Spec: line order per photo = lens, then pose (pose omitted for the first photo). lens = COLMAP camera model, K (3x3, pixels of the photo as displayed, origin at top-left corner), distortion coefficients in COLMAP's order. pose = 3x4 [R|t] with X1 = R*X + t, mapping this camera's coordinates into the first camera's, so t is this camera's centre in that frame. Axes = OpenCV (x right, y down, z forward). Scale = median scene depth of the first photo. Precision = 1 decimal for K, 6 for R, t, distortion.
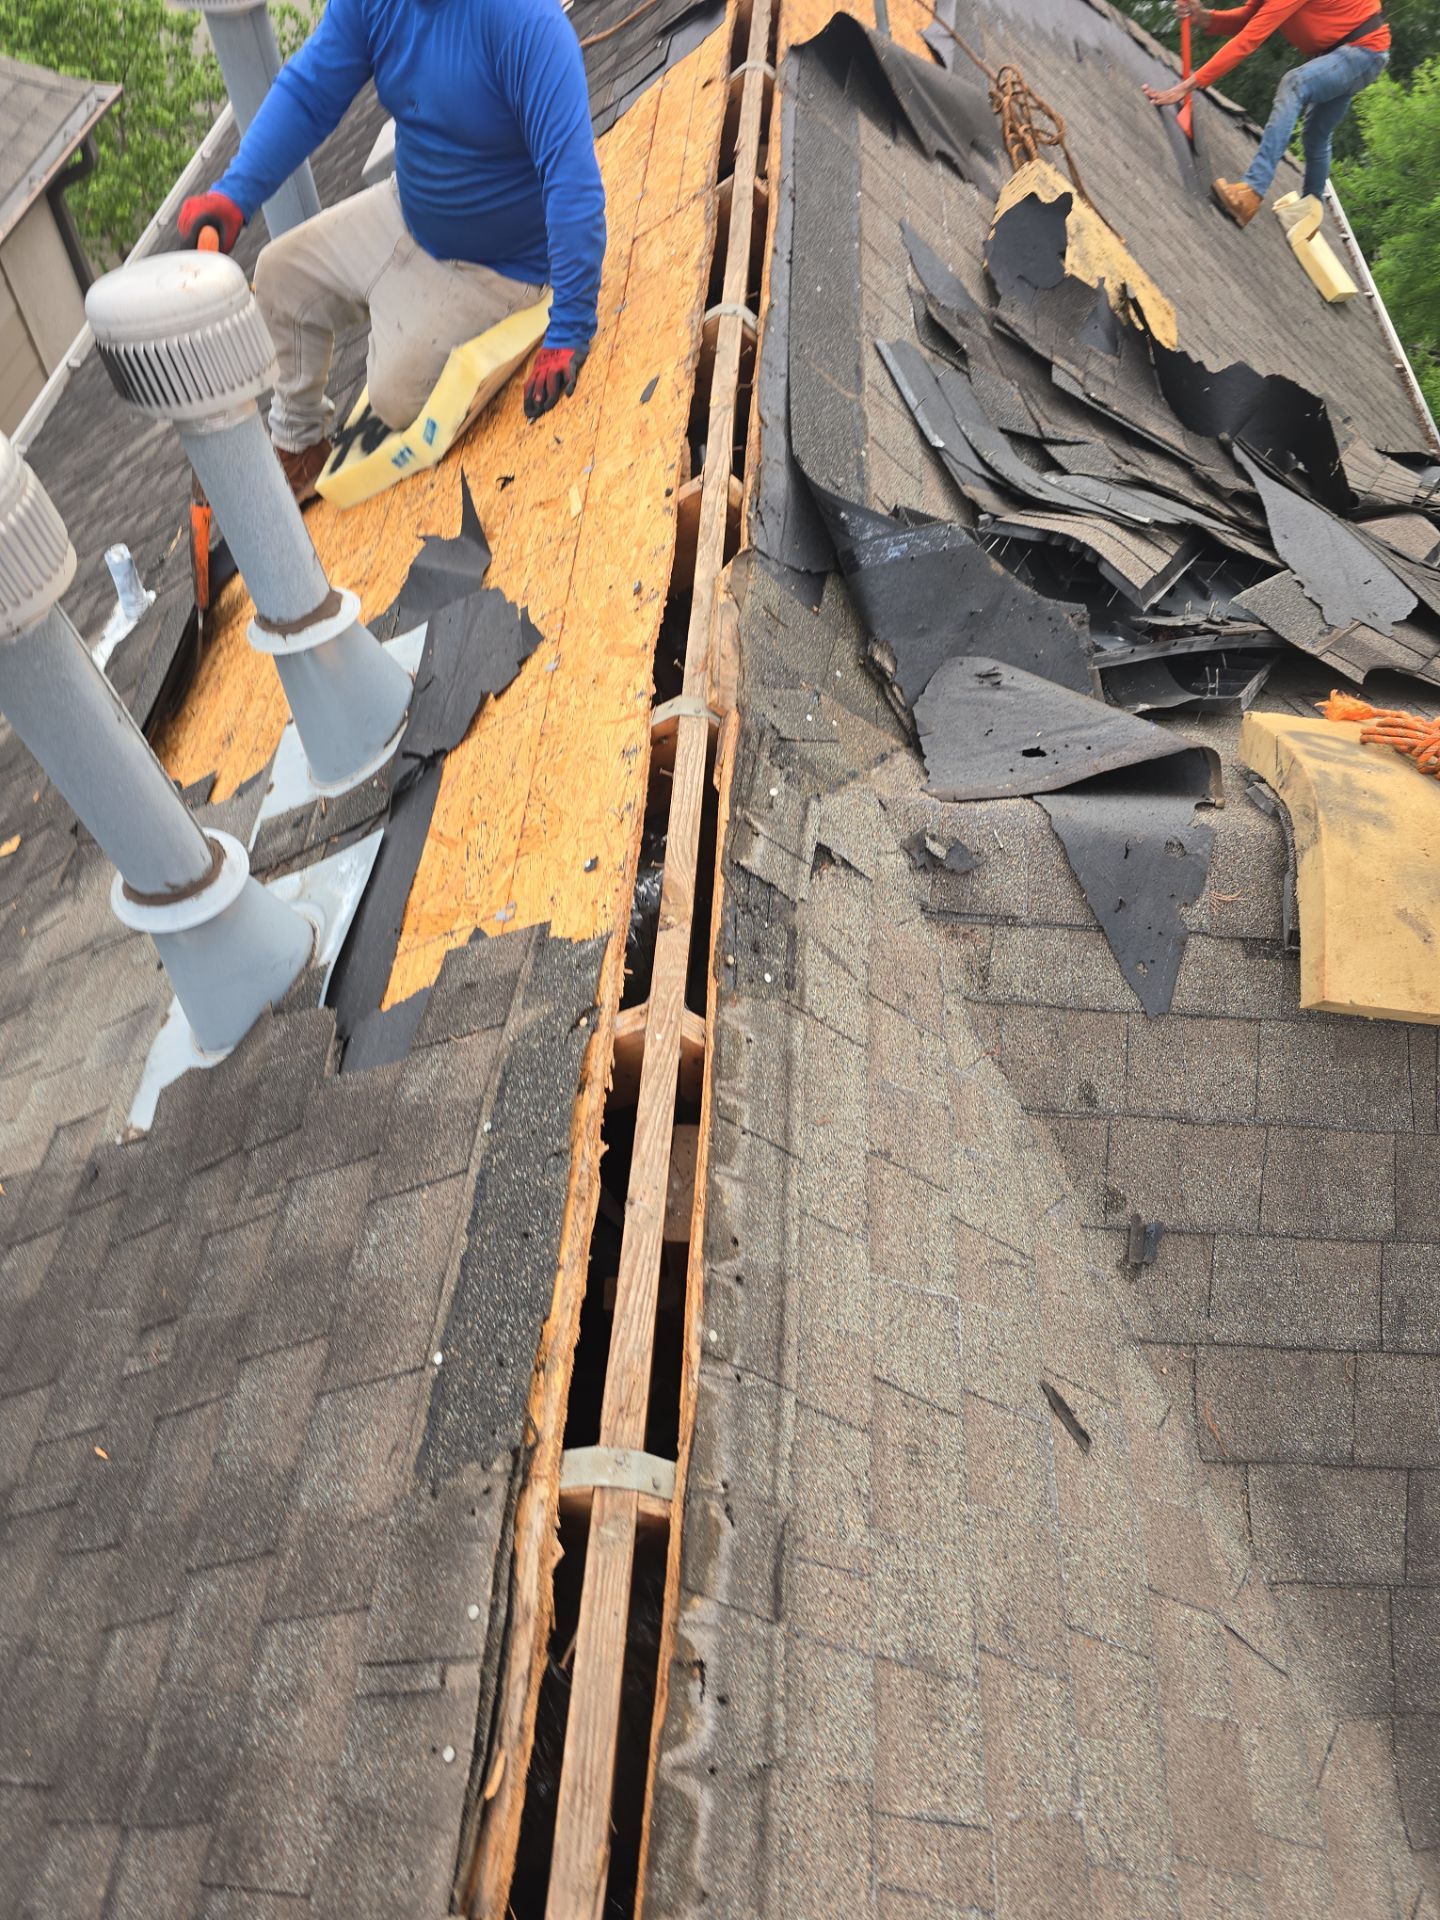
lens RADIAL K [[1277.6, 0, 720.3], [0, 1277.6, 969.1], [0, 0, 1]] dist [0.059585, -0.058151]
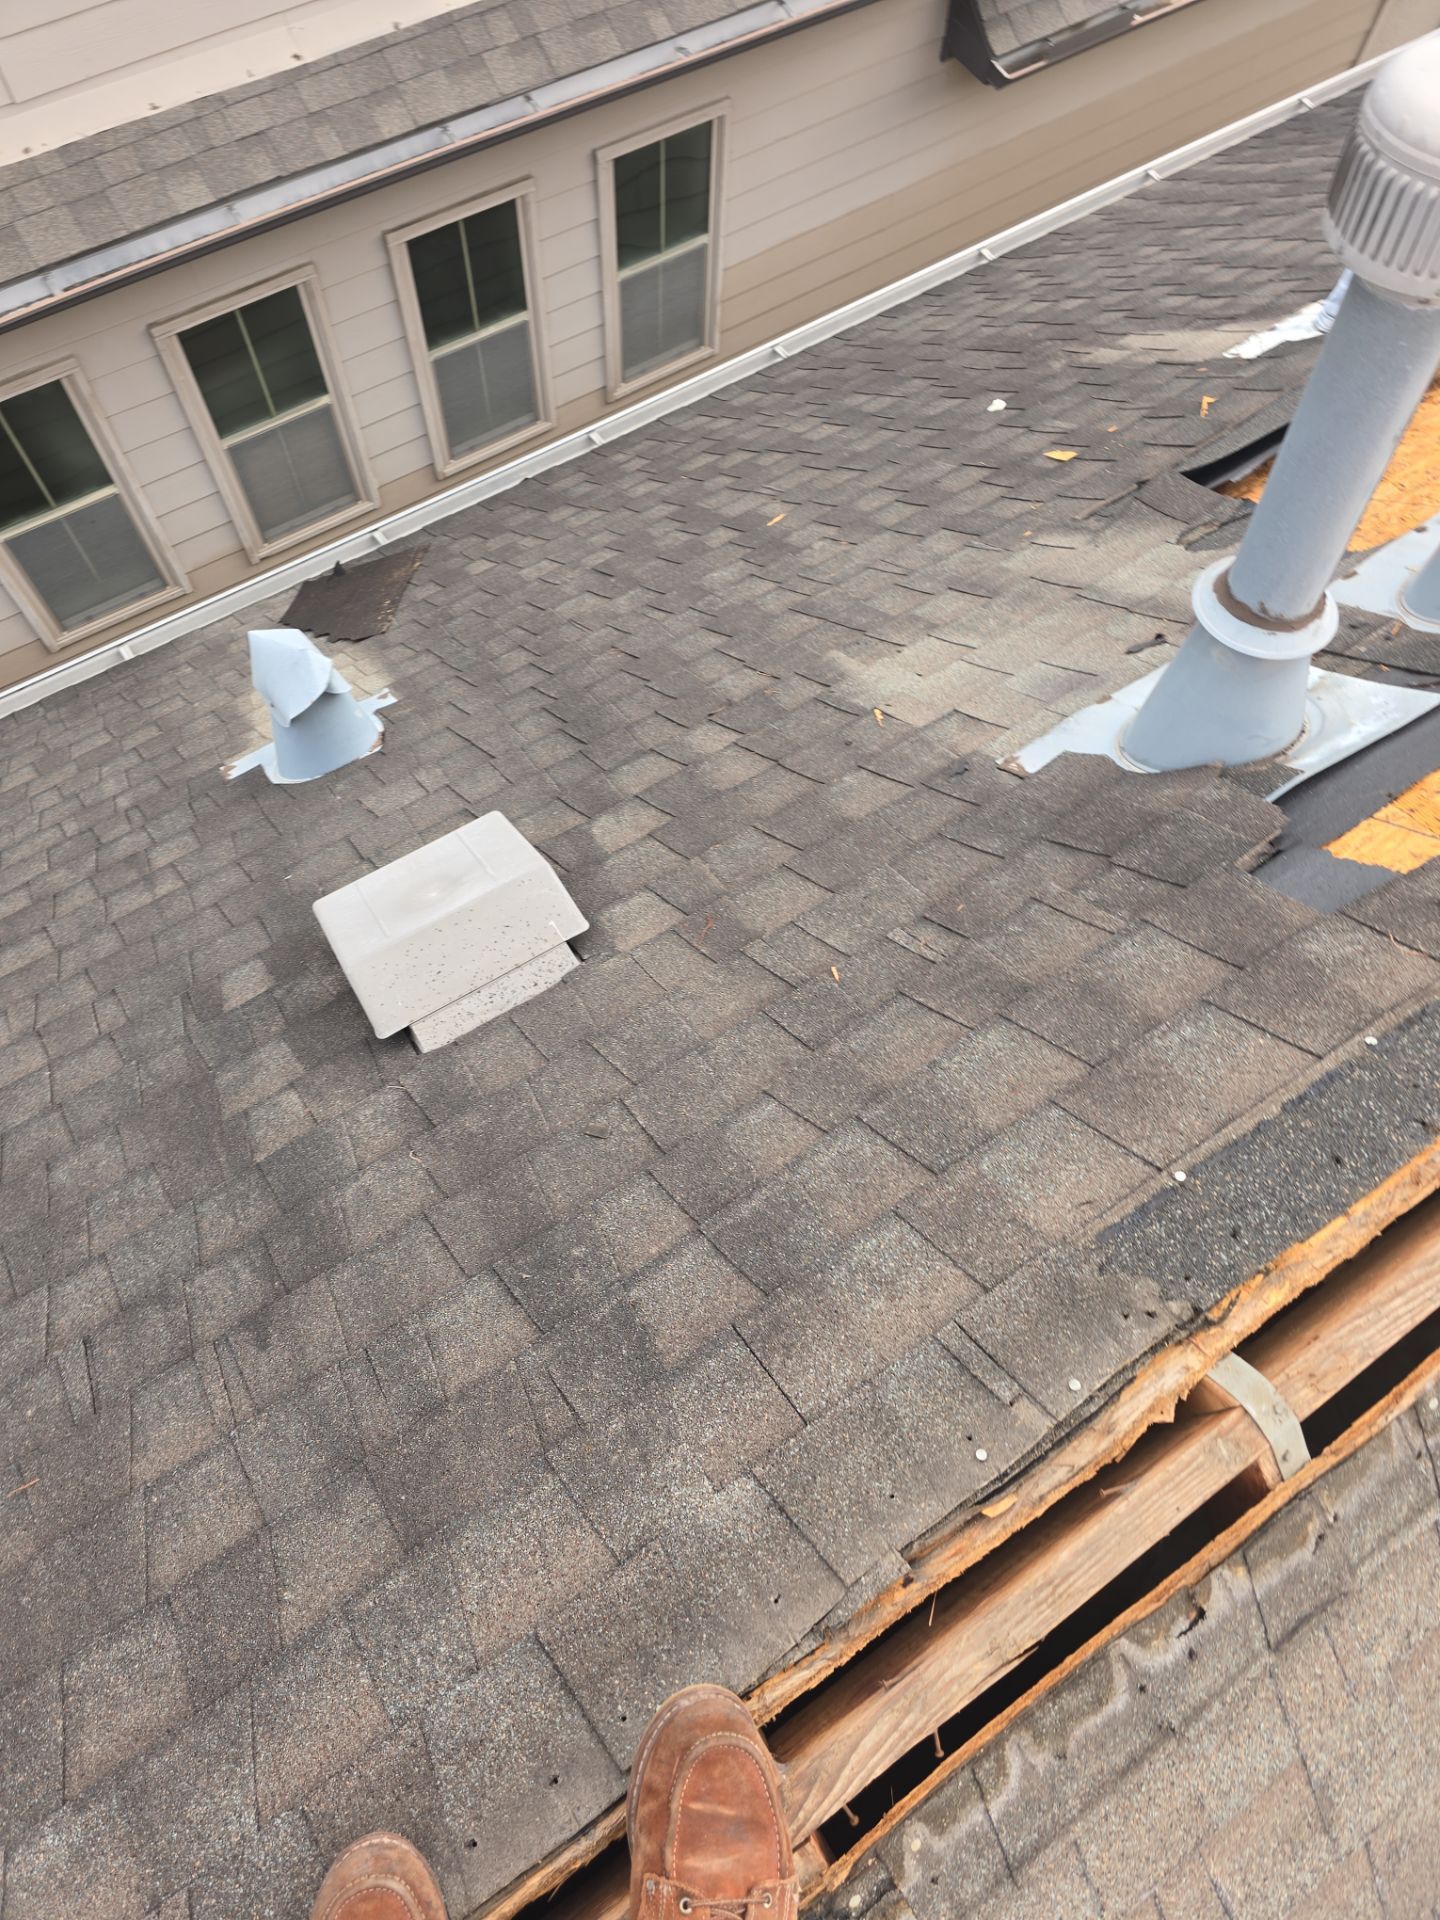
lens RADIAL K [[1277.6, 0, 728.3], [0, 1277.6, 965.4], [0, 0, 1]] dist [0.059585, -0.058151]
pose [[0.611929, 0.722503, -0.321763, -0.166341], [-0.658075, 0.690783, 0.299593, 0.090403], [0.438726, 0.028414, 0.898172, -0.022217]]
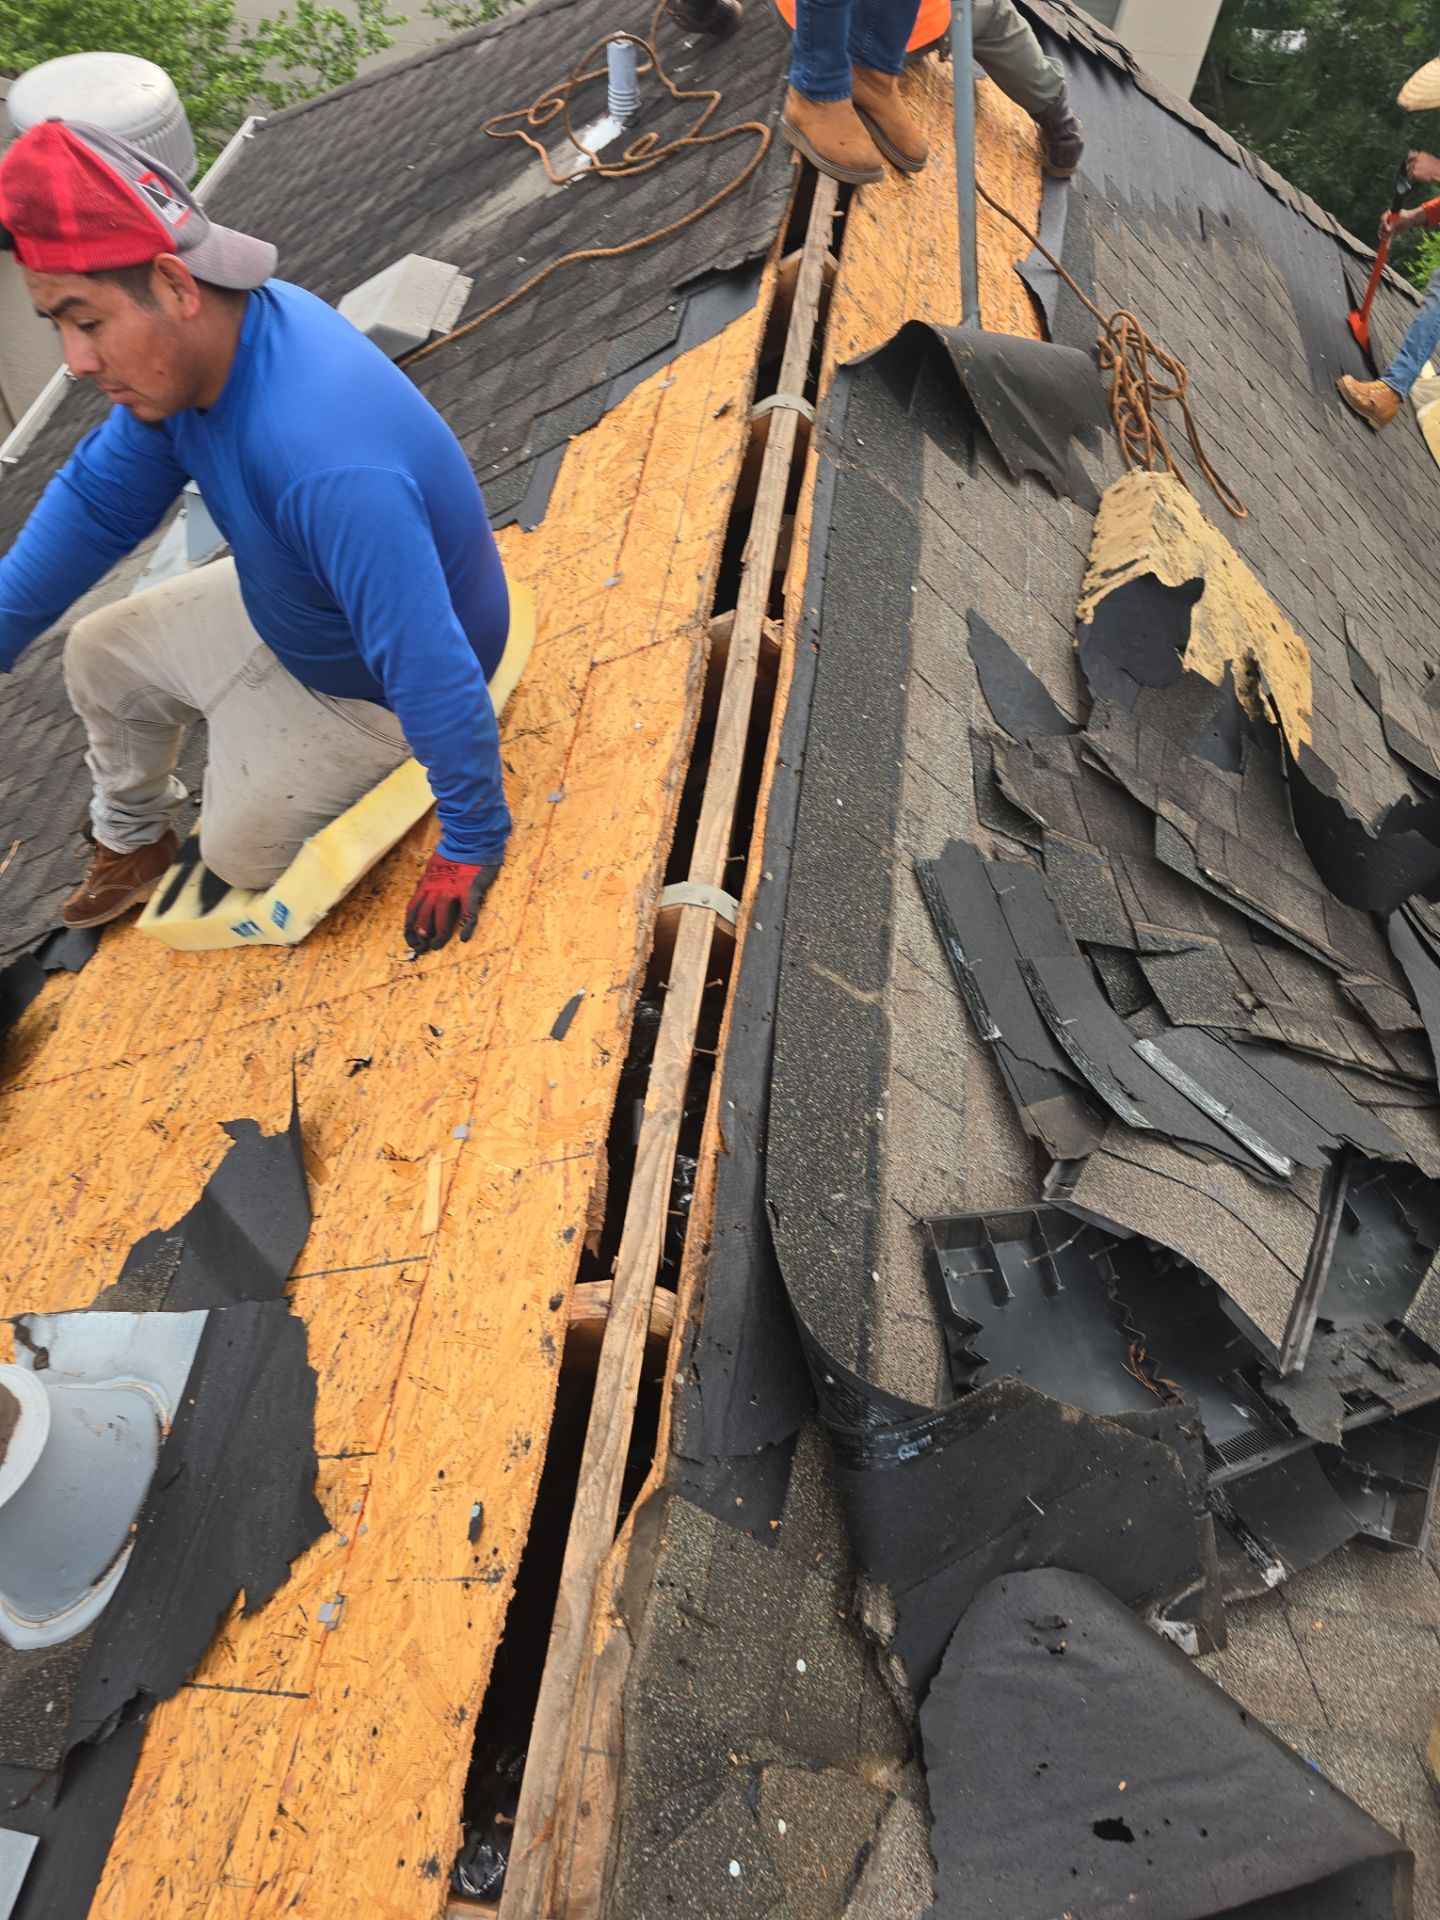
lens RADIAL K [[1277.6, 0, 737.2], [0, 1277.6, 954.2], [0, 0, 1]] dist [0.059585, -0.058151]
pose [[0.996696, 0.081219, -0.000501, 0.039736], [-0.081208, 0.996638, 0.010887, -0.632196], [0.001384, -0.010811, 0.999941, 0.438889]]
